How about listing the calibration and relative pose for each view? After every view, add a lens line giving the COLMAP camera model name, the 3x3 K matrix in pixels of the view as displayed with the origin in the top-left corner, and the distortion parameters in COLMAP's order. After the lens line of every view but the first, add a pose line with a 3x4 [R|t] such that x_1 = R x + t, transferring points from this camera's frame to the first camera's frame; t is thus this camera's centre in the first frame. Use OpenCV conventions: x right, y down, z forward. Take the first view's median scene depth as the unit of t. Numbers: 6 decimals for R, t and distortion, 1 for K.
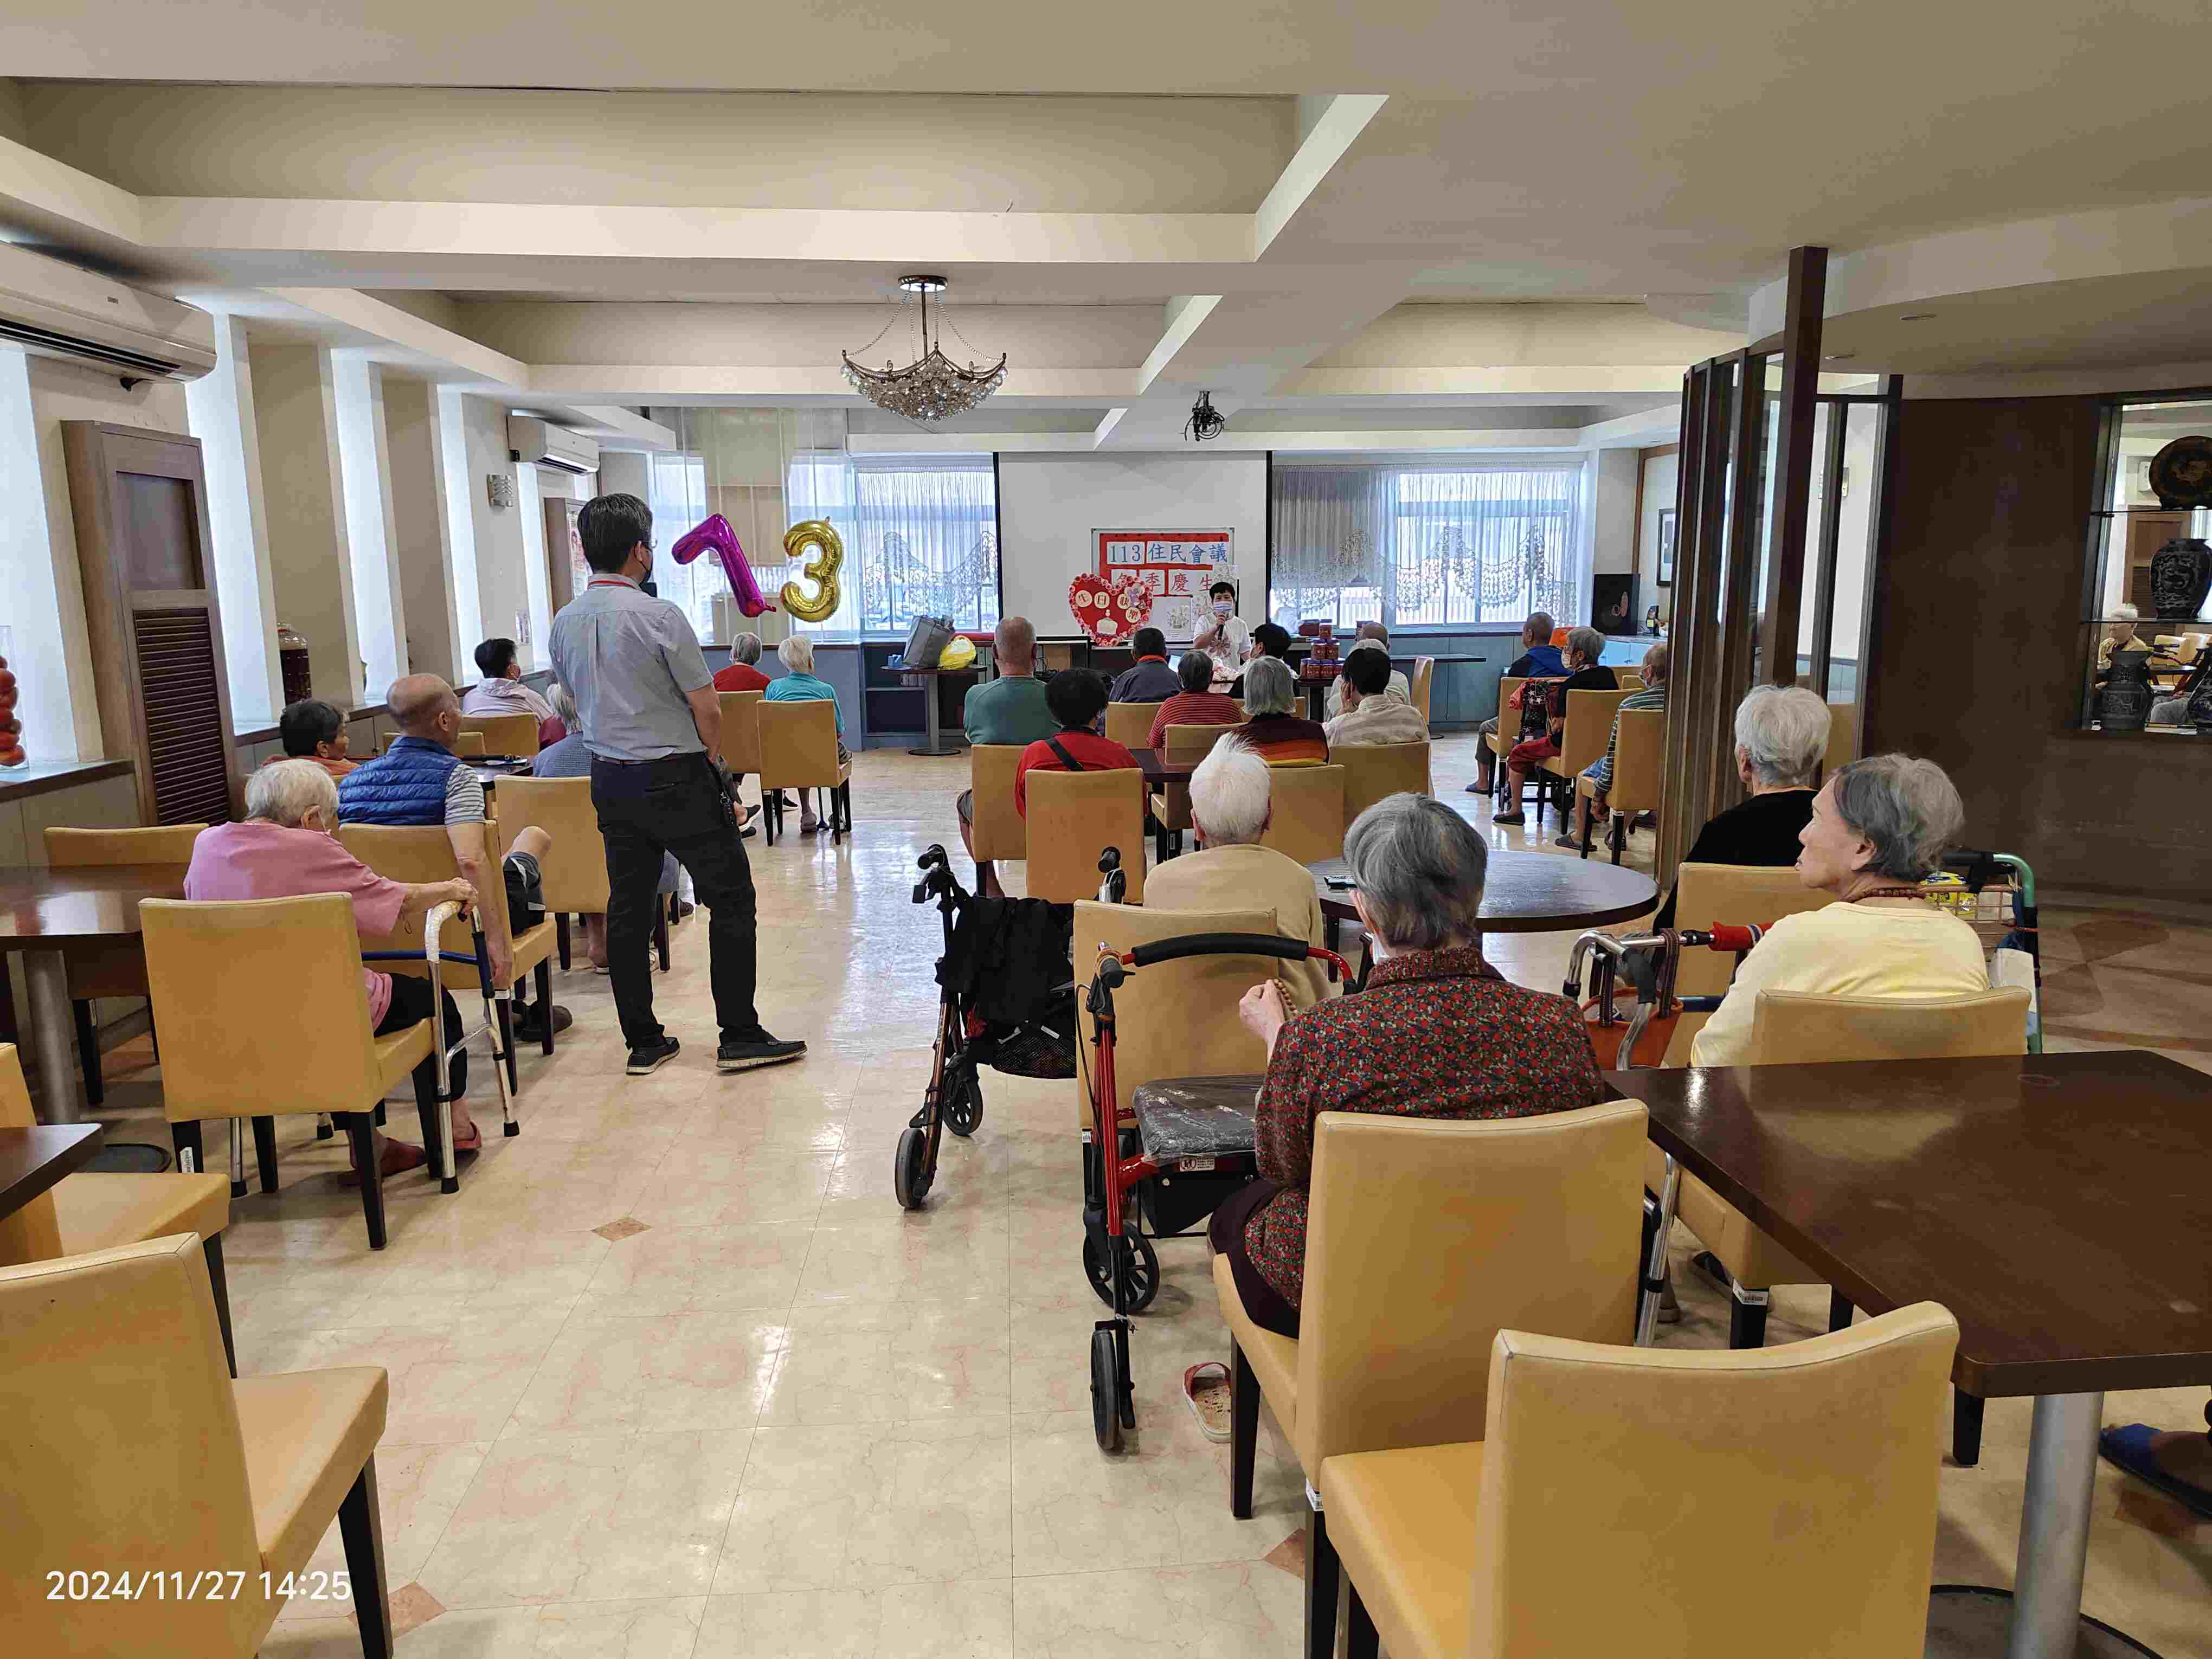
lens RADIAL K [[1519.1, 0, 1103.0], [0, 1519.1, 874.4], [0, 0, 1]] dist [0.036610, -0.044289]
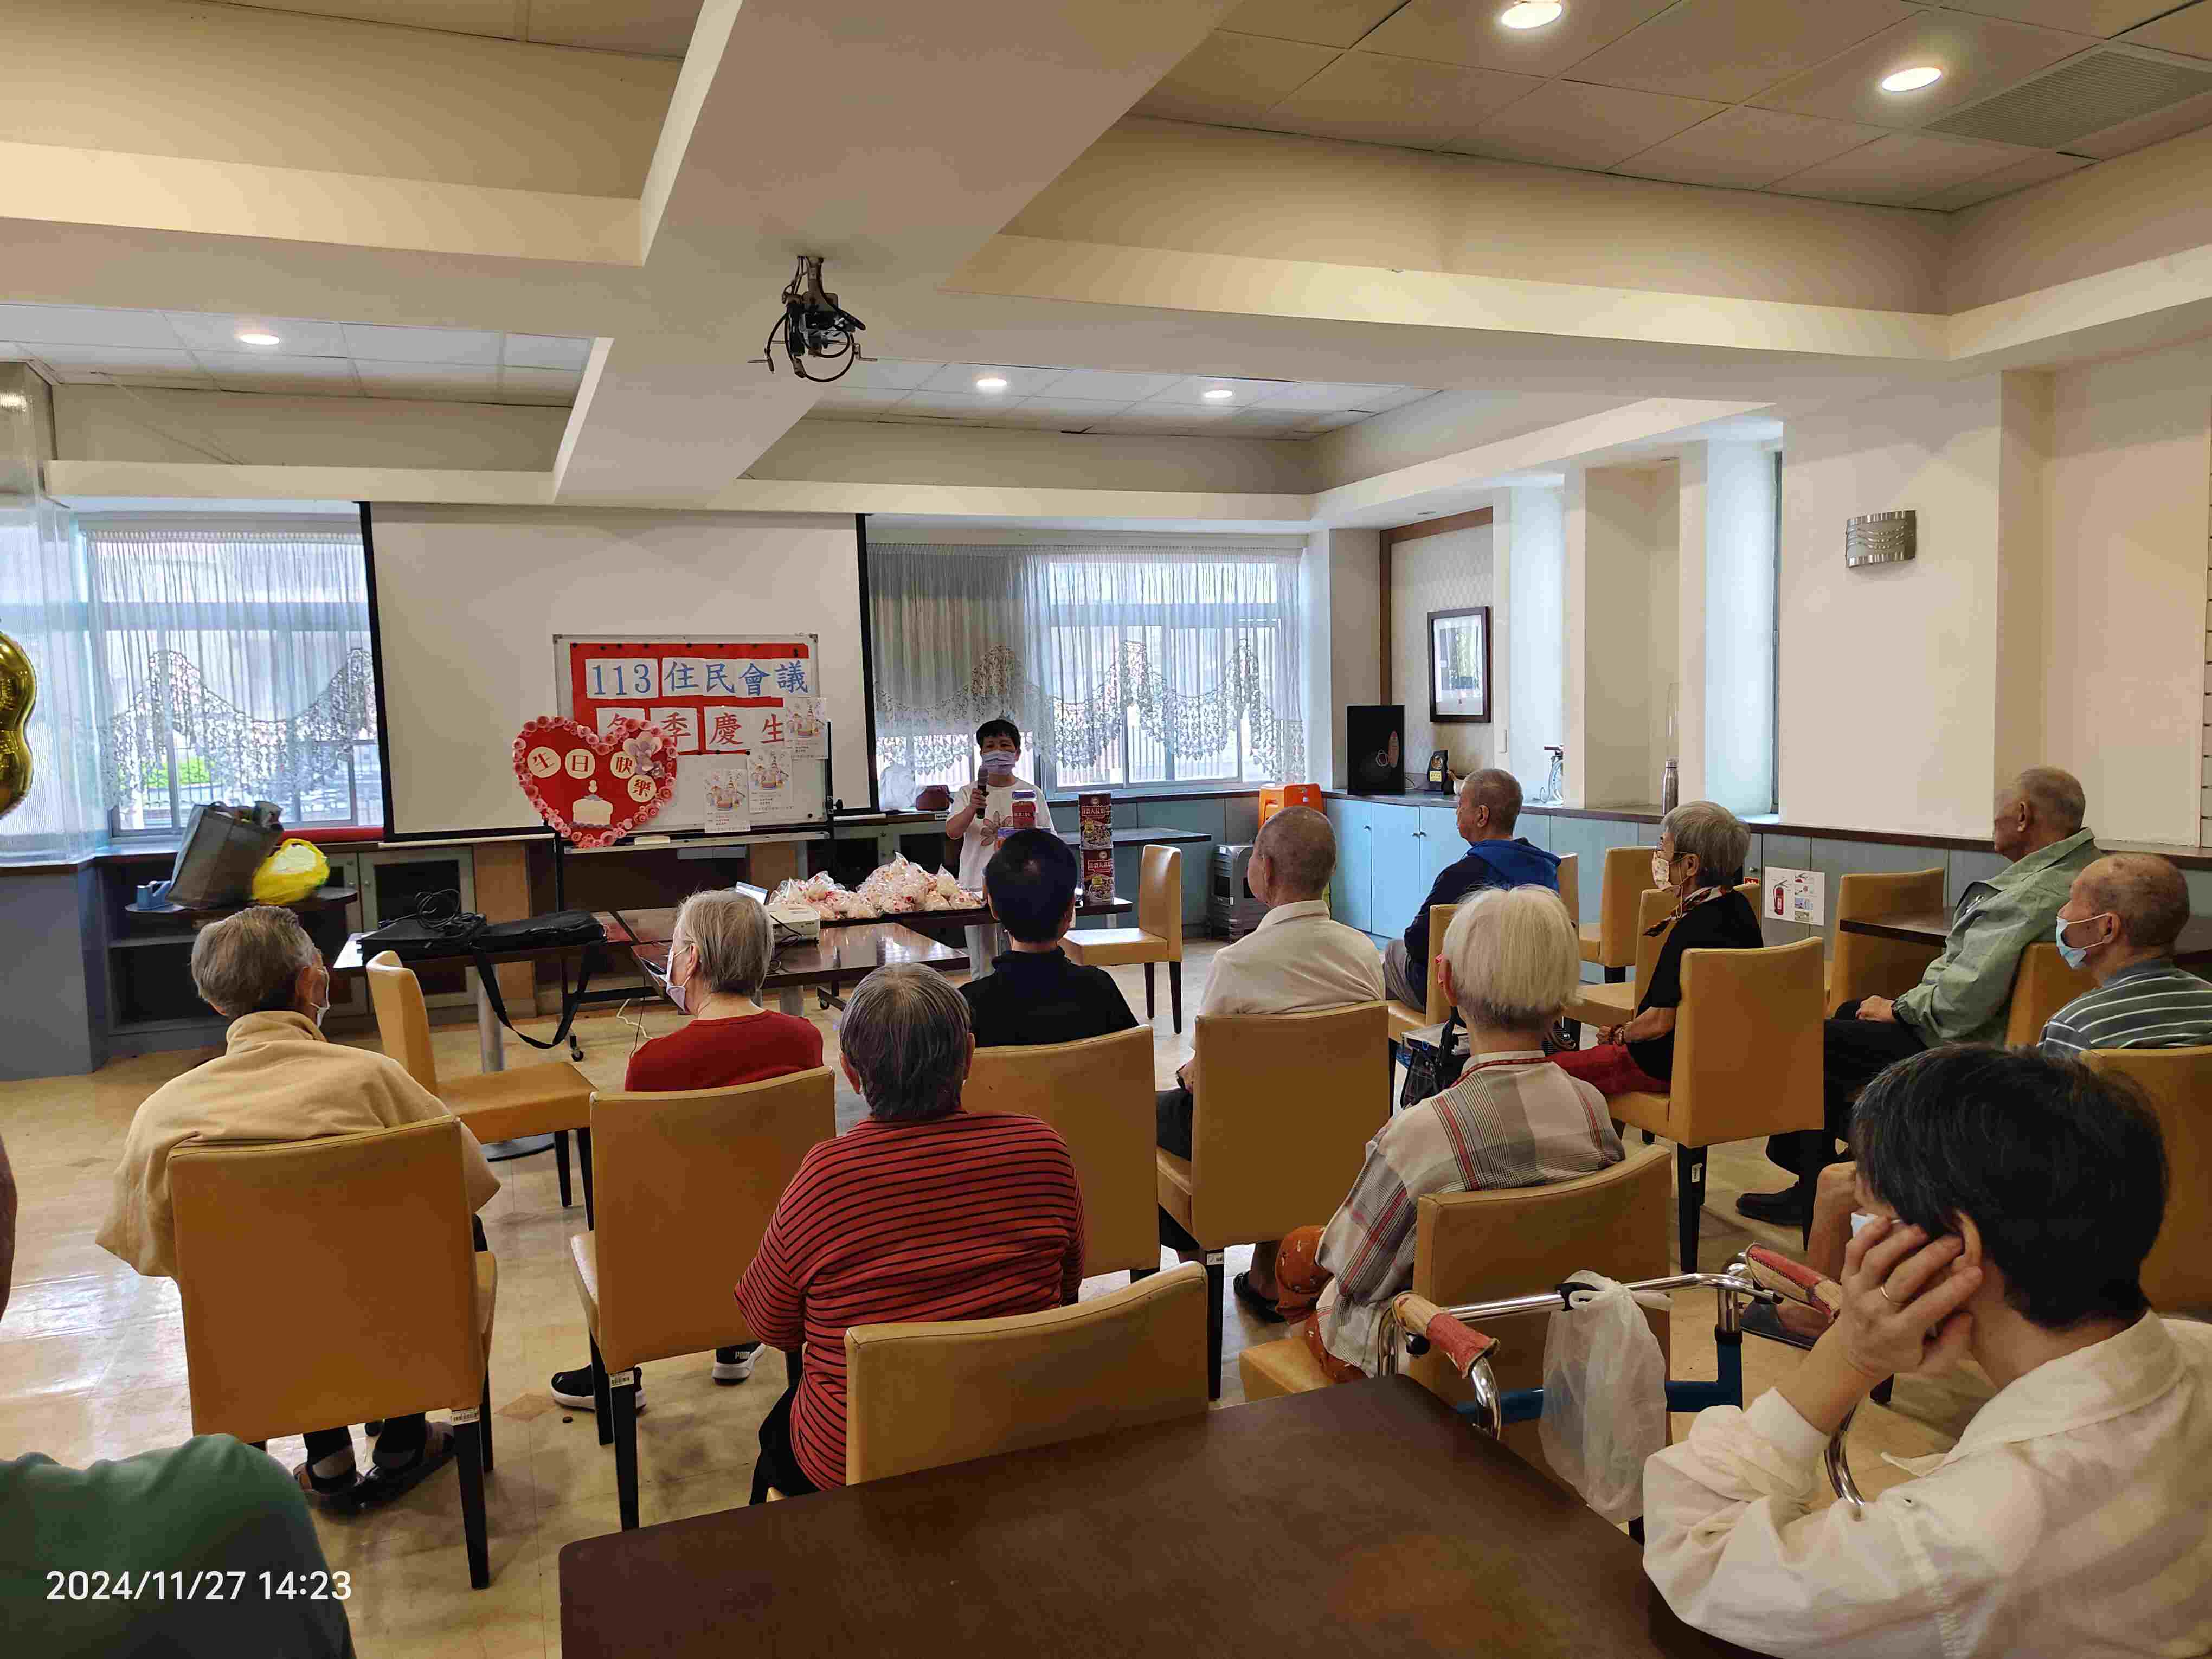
lens RADIAL K [[1519.1, 0, 1087.6], [0, 1519.1, 833.3], [0, 0, 1]] dist [0.036610, -0.044289]
pose [[0.951746, -0.042127, 0.303982, 0.004965], [0.079116, 0.990732, -0.110408, -0.078045], [-0.296514, 0.129130, 0.946258, 0.416415]]
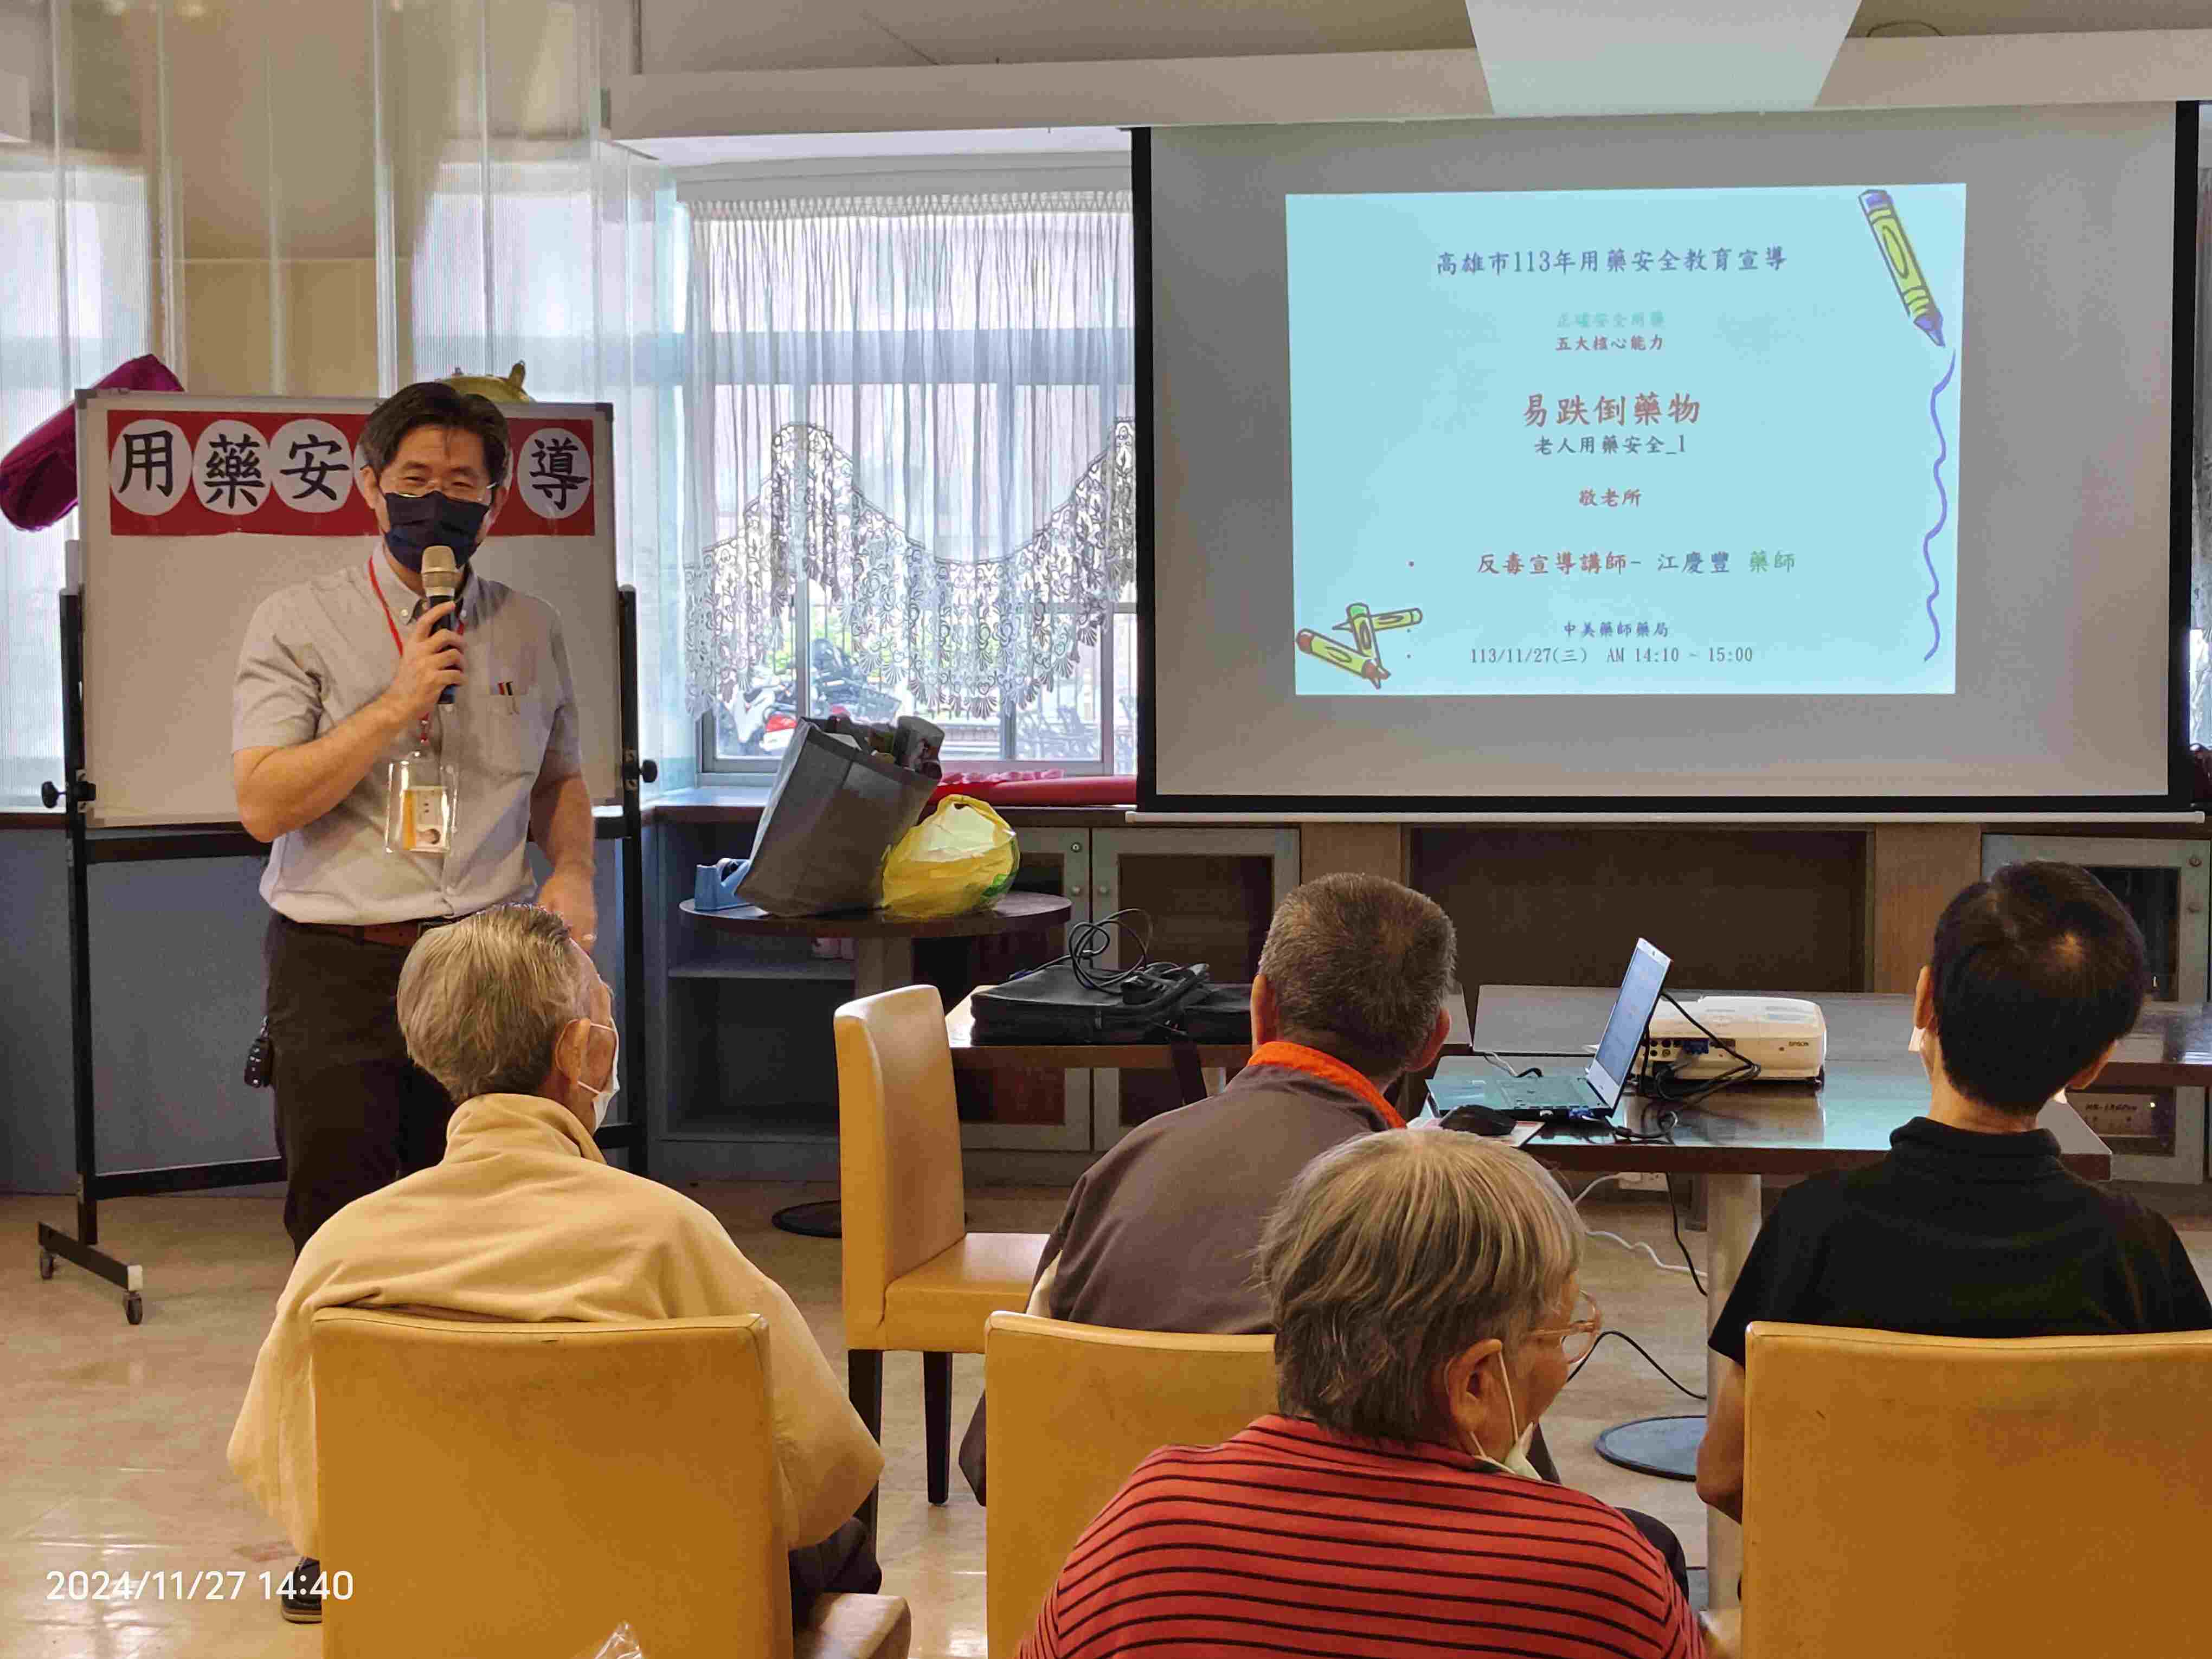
lens RADIAL K [[3568.8, 0, 1101.0], [0, 3568.8, 842.1], [0, 0, 1]] dist [0.036778, 0.000000]
pose [[0.977623, 0.021043, -0.209310, 0.059988], [-0.046233, 0.992150, -0.116197, -0.075480], [0.205222, 0.123274, 0.970921, 0.390967]]
